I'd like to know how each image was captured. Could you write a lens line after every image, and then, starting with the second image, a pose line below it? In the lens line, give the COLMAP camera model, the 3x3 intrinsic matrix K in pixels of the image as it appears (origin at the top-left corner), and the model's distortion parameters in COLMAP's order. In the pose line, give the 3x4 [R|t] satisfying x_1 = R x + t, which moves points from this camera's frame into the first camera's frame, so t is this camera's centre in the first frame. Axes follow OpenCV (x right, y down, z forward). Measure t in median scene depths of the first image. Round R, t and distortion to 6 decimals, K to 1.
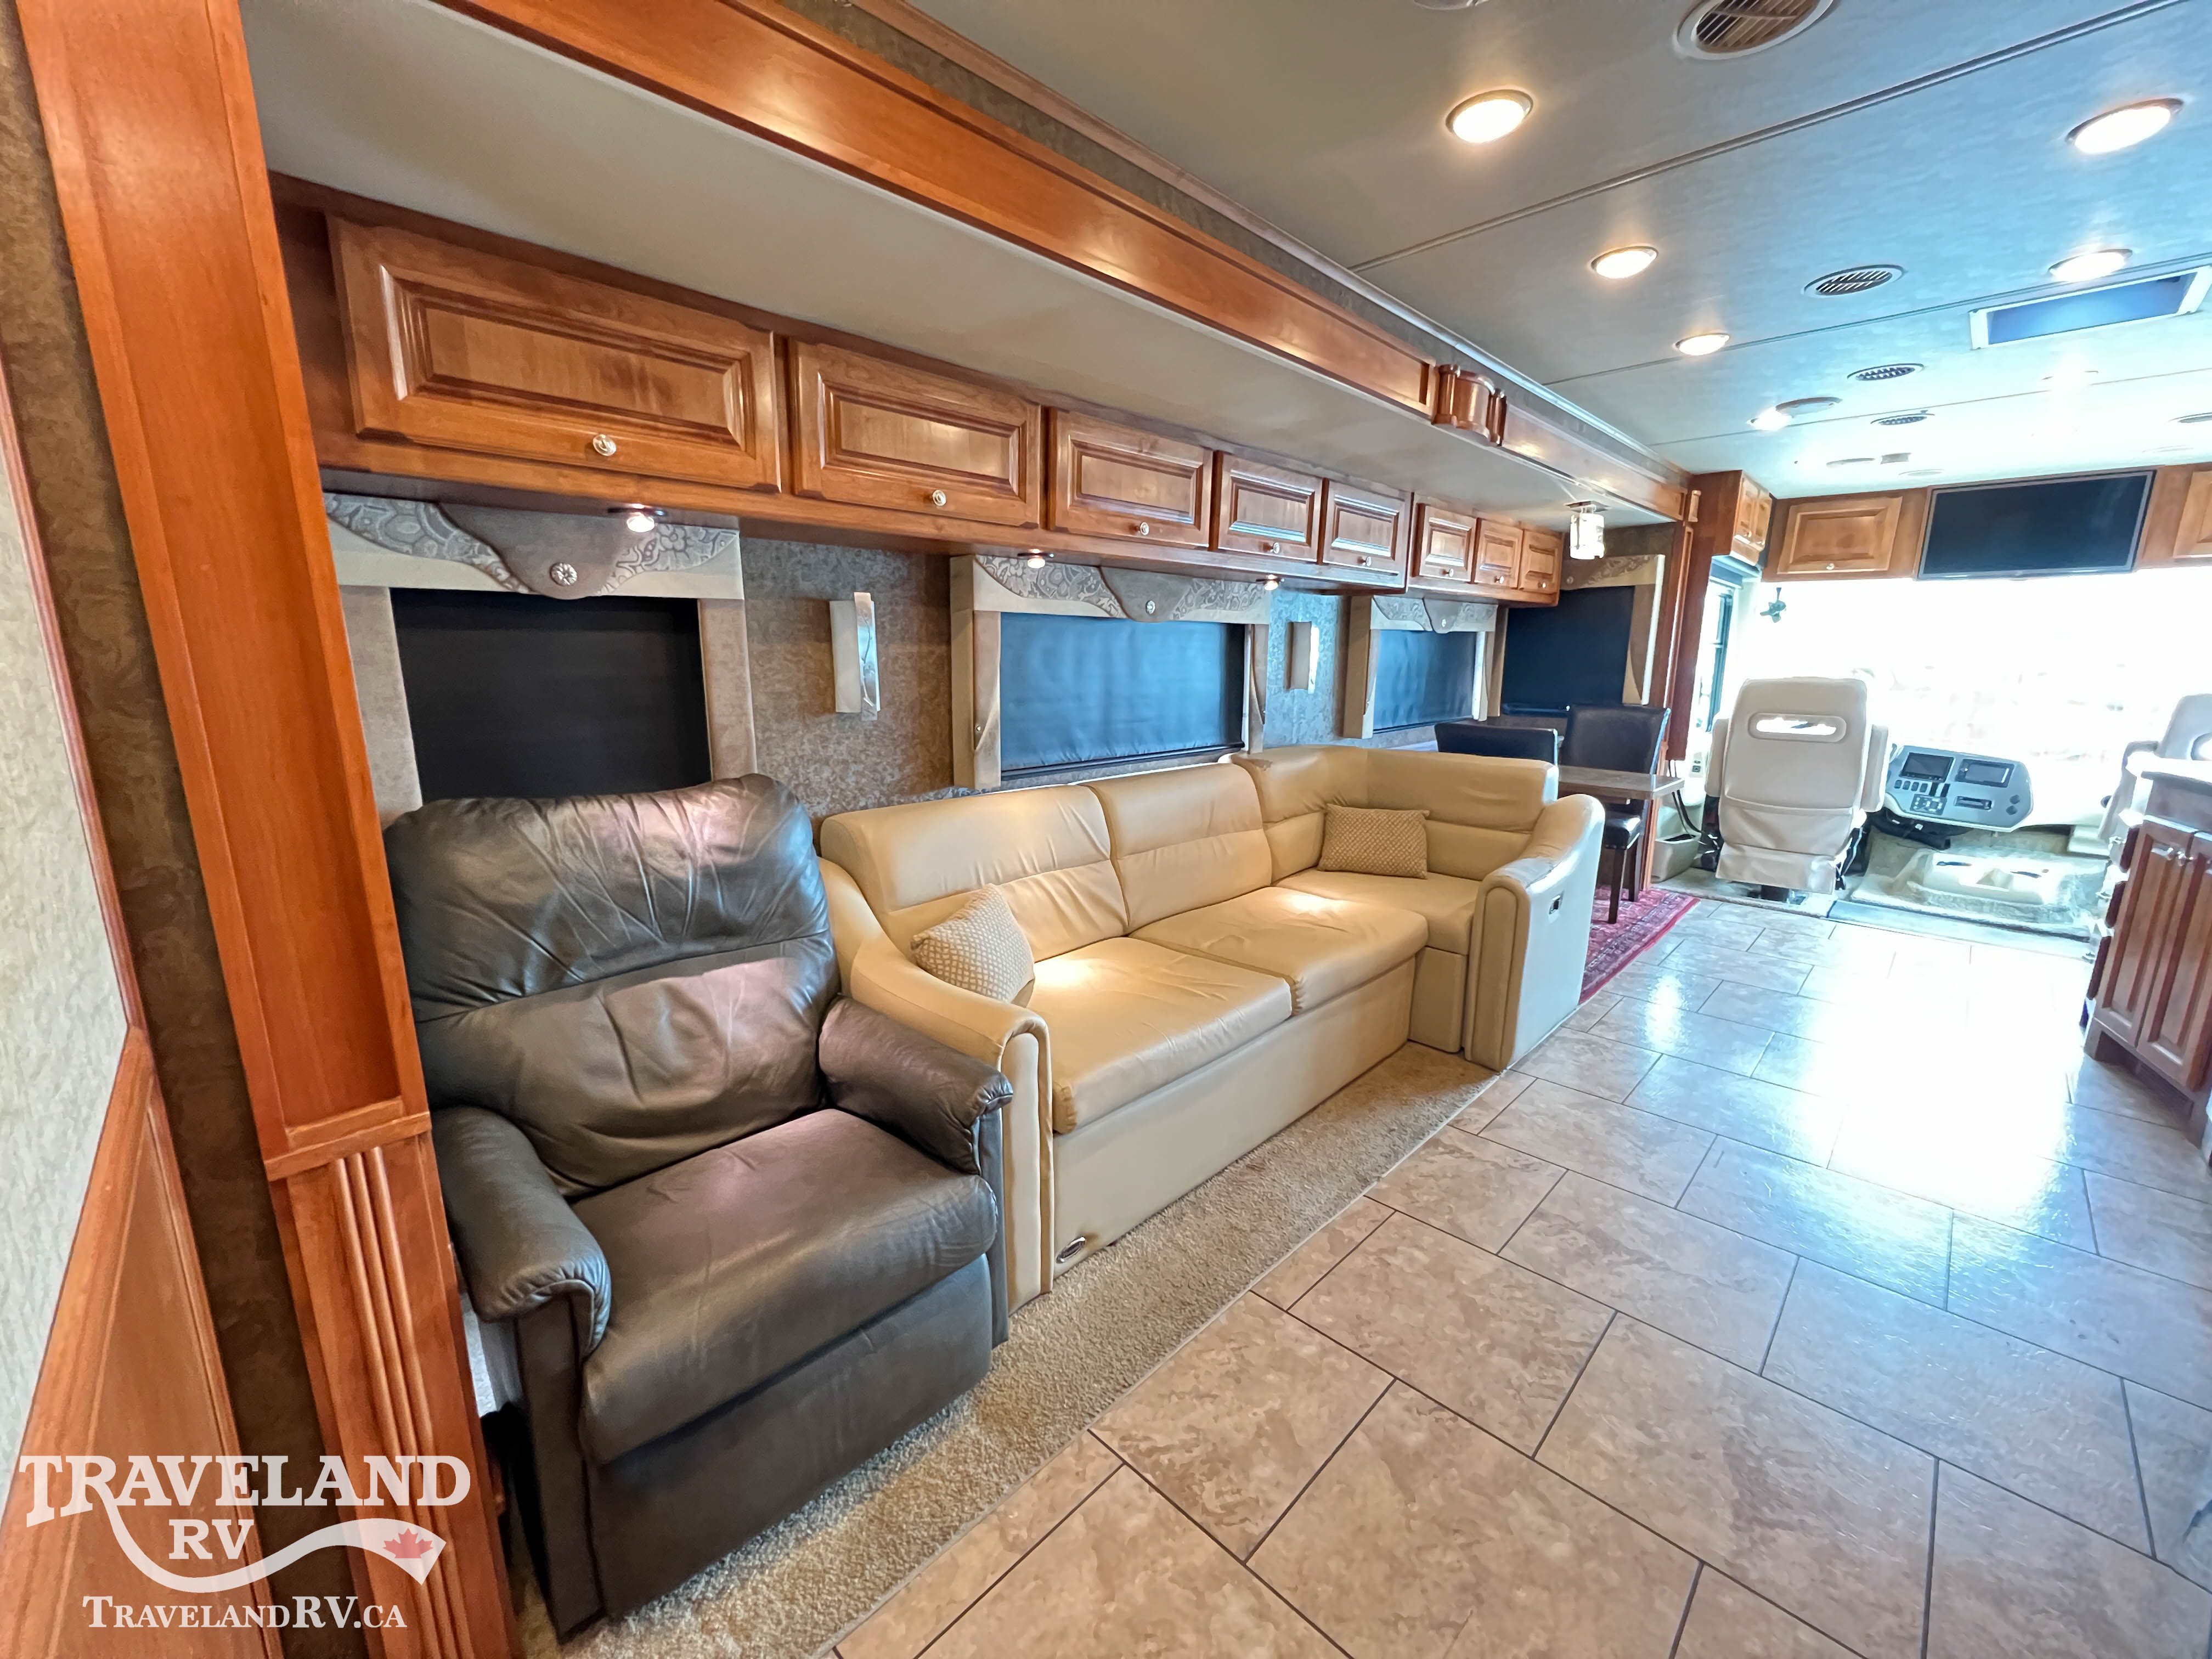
lens RADIAL K [[880.5, 0, 1101.0], [0, 880.5, 826.8], [0, 0, 1]] dist [-0.000931, -0.000001]
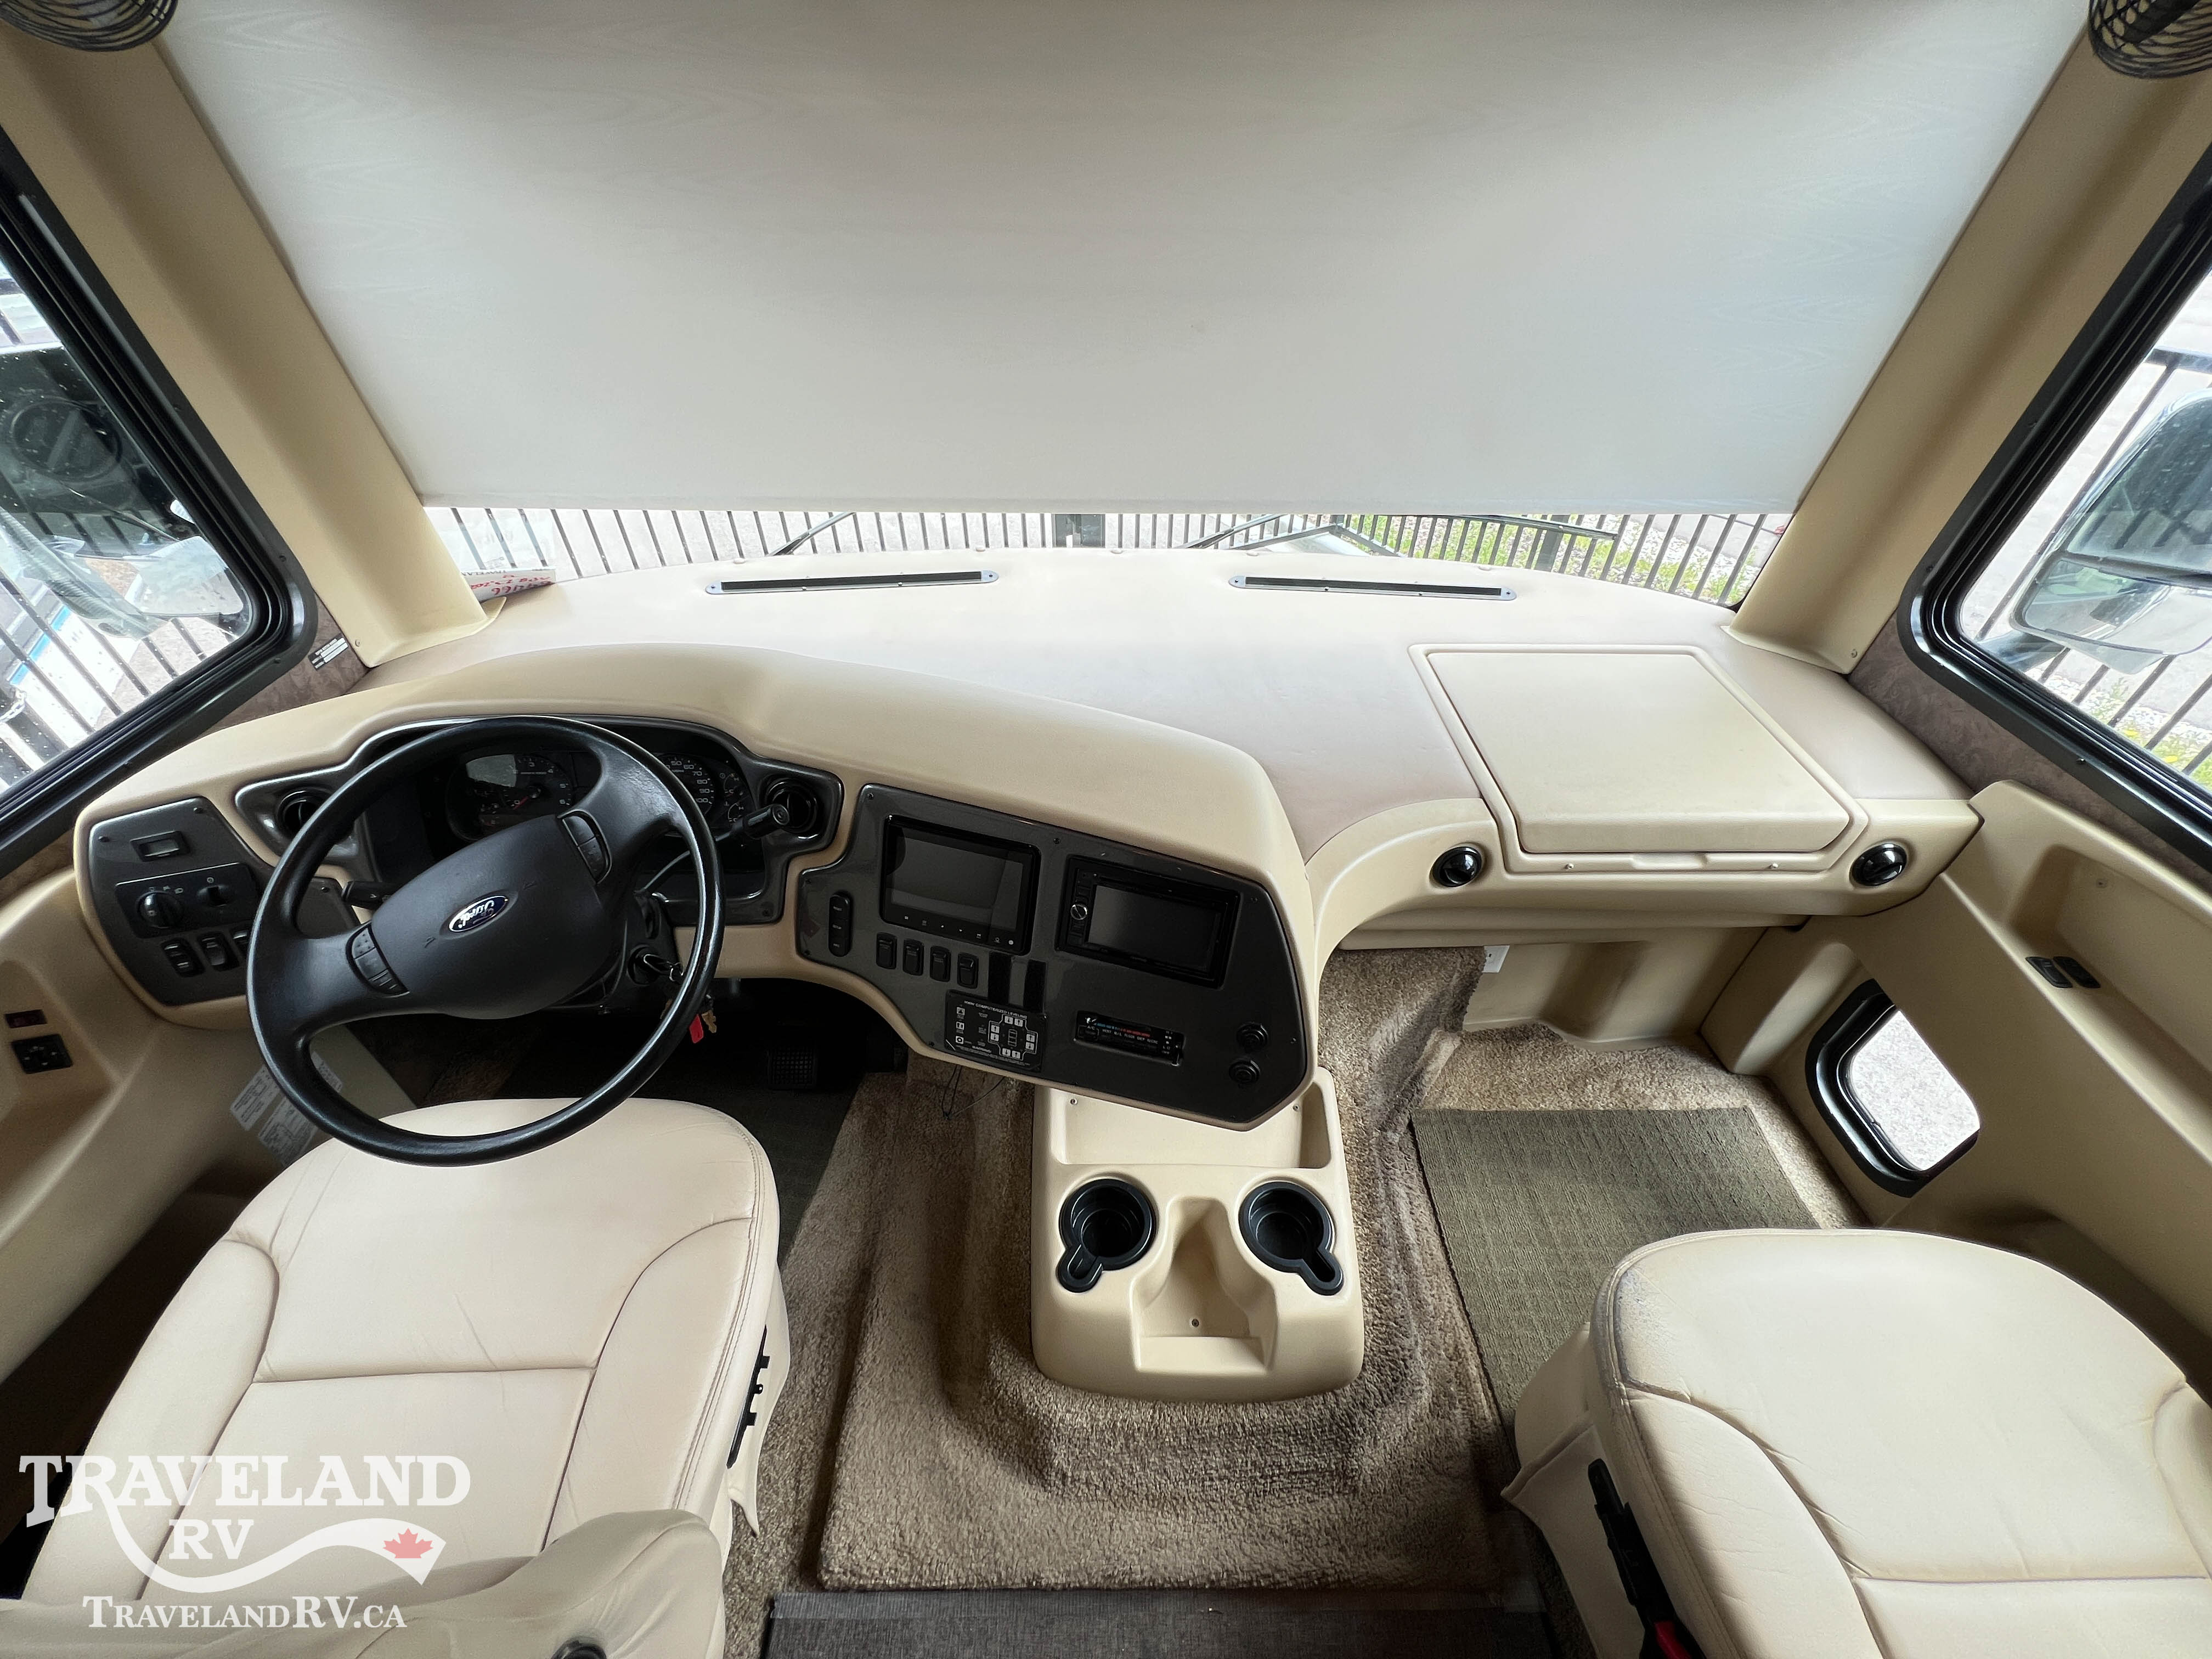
lens RADIAL K [[880.5, 0, 1101.0], [0, 880.5, 826.8], [0, 0, 1]] dist [-0.000931, -0.000001]
pose [[0.694453, -0.466350, 0.547953, 1.569237], [0.136777, 0.833207, 0.535778, -0.362333], [-0.706418, -0.297126, 0.642409, 1.544787]]
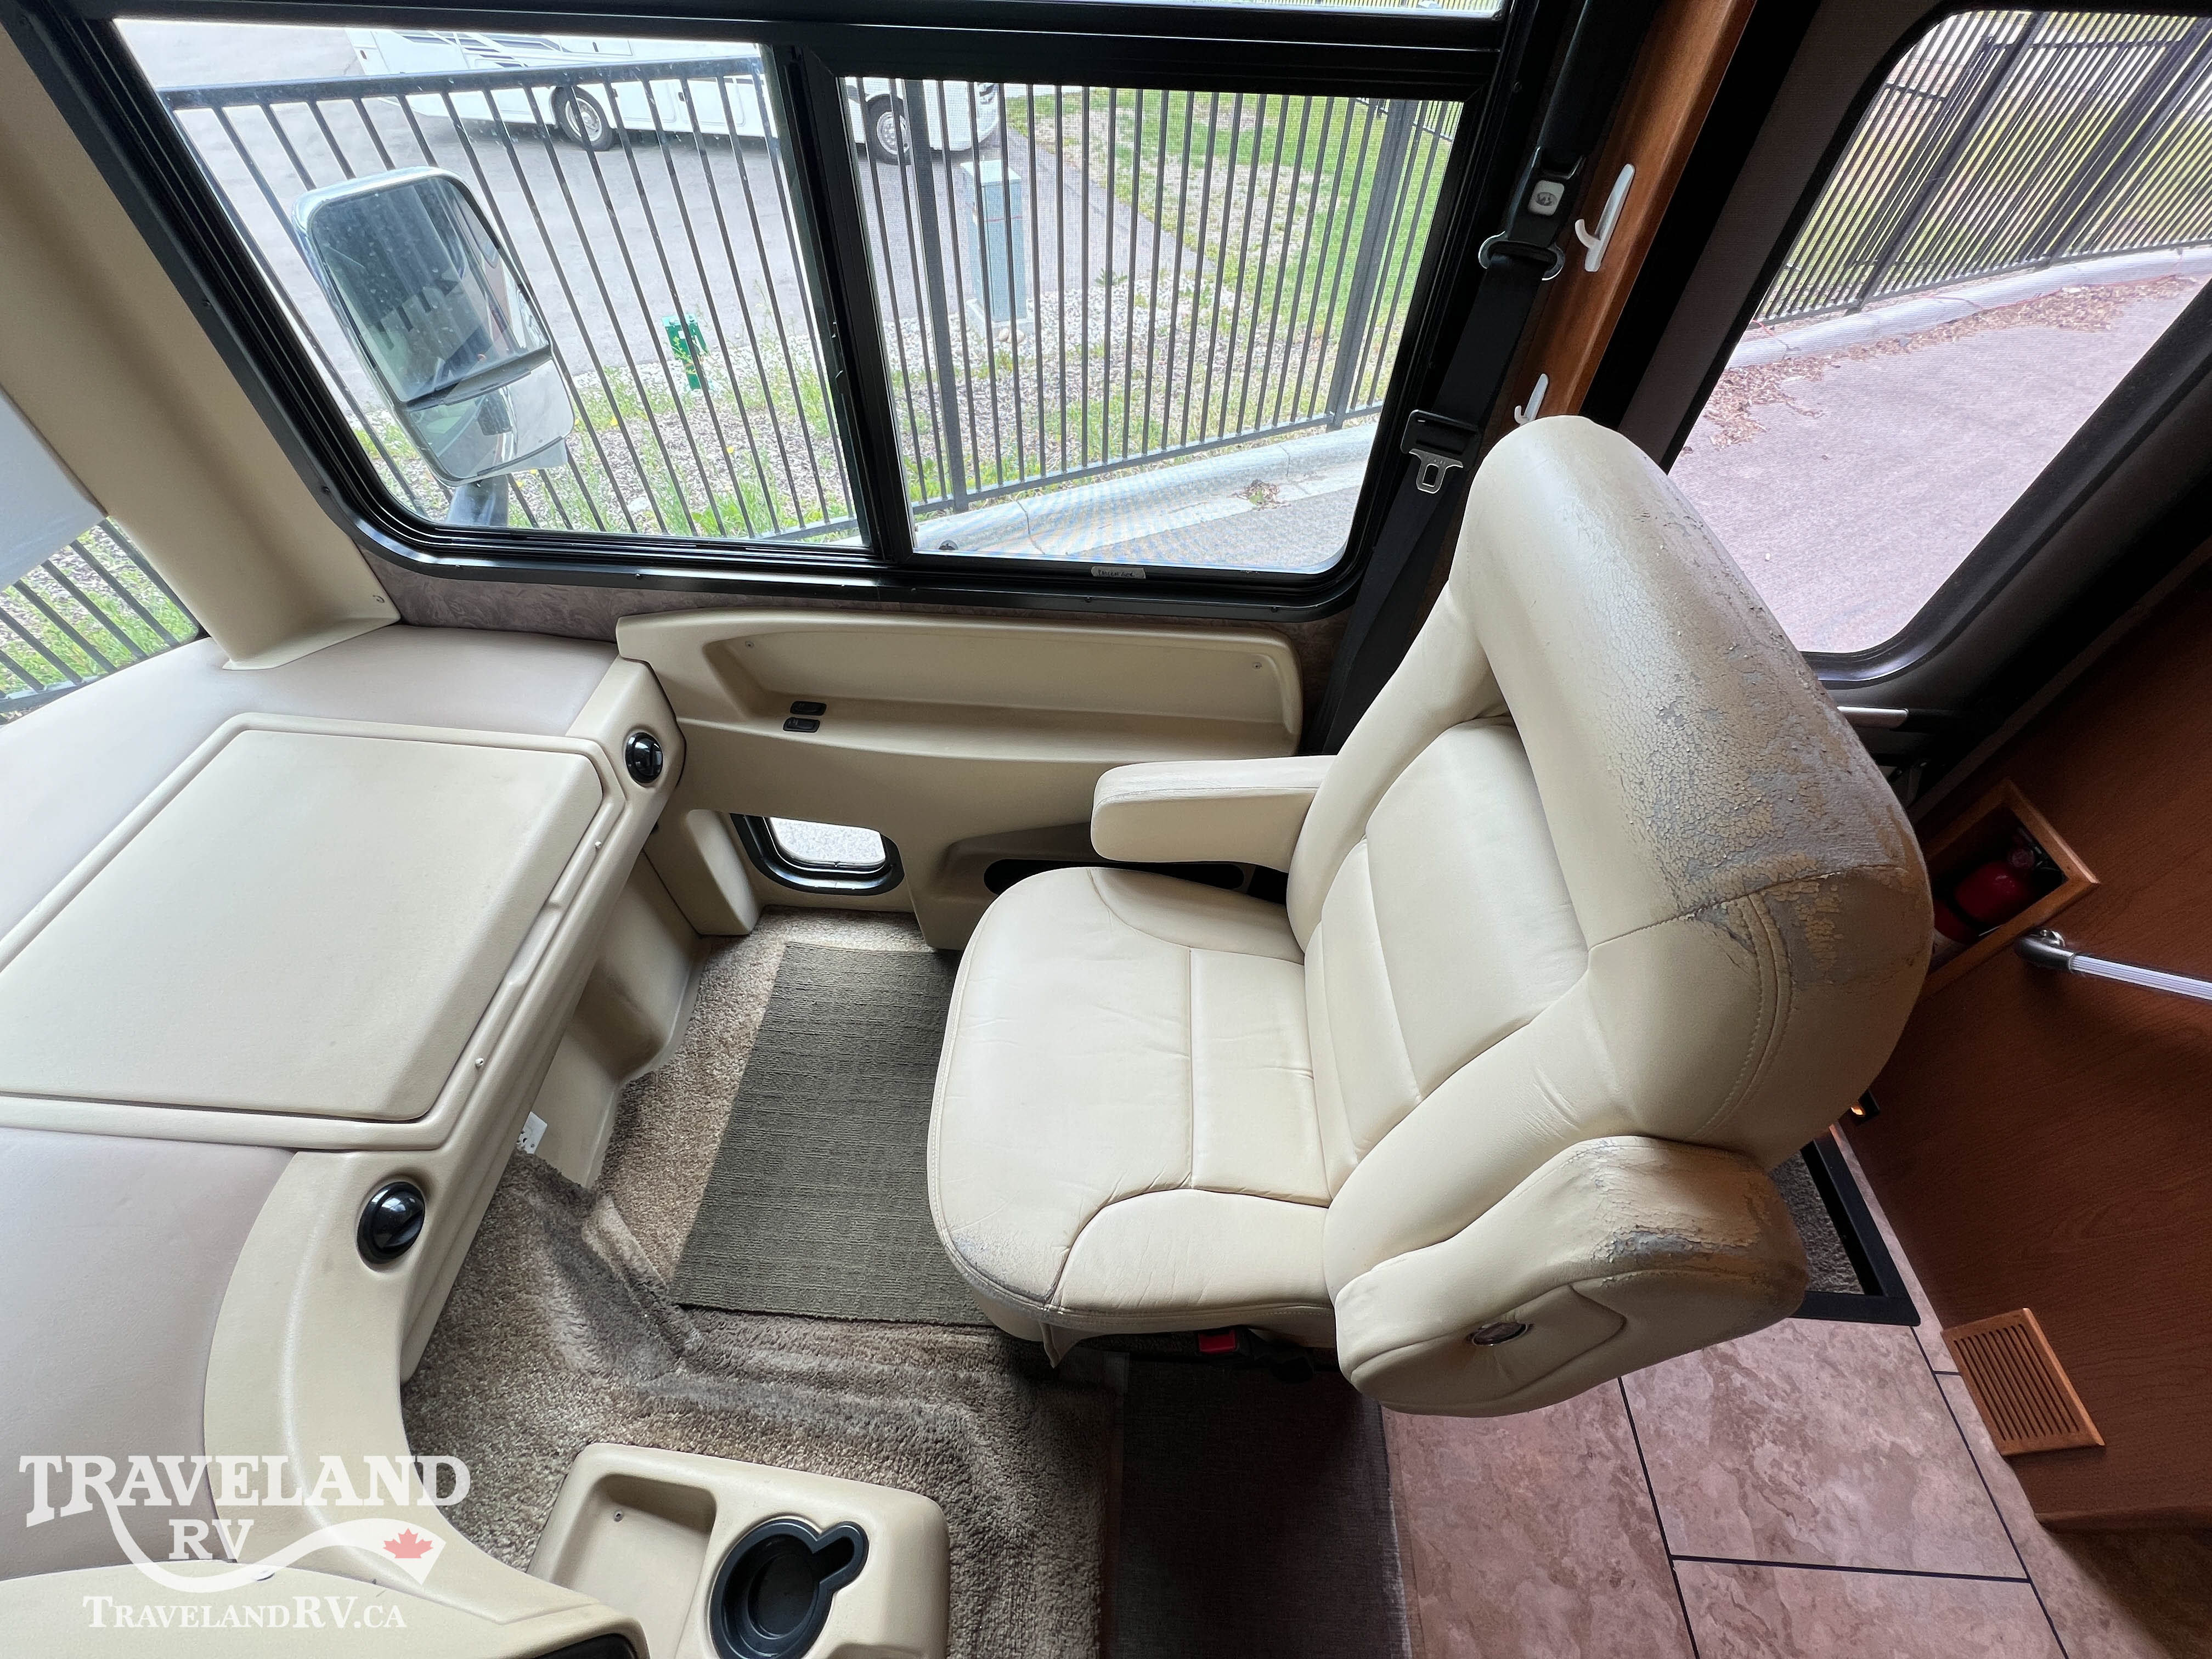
lens RADIAL K [[869.8, 0, 1106.0], [0, 869.8, 829.5], [0, 0, 1]] dist [-0.002914, -0.000285]
pose [[-0.670881, -0.587667, 0.452290, 1.732657], [0.107402, 0.526483, 0.843374, -0.370742], [-0.733746, 0.614381, -0.290091, 1.523216]]
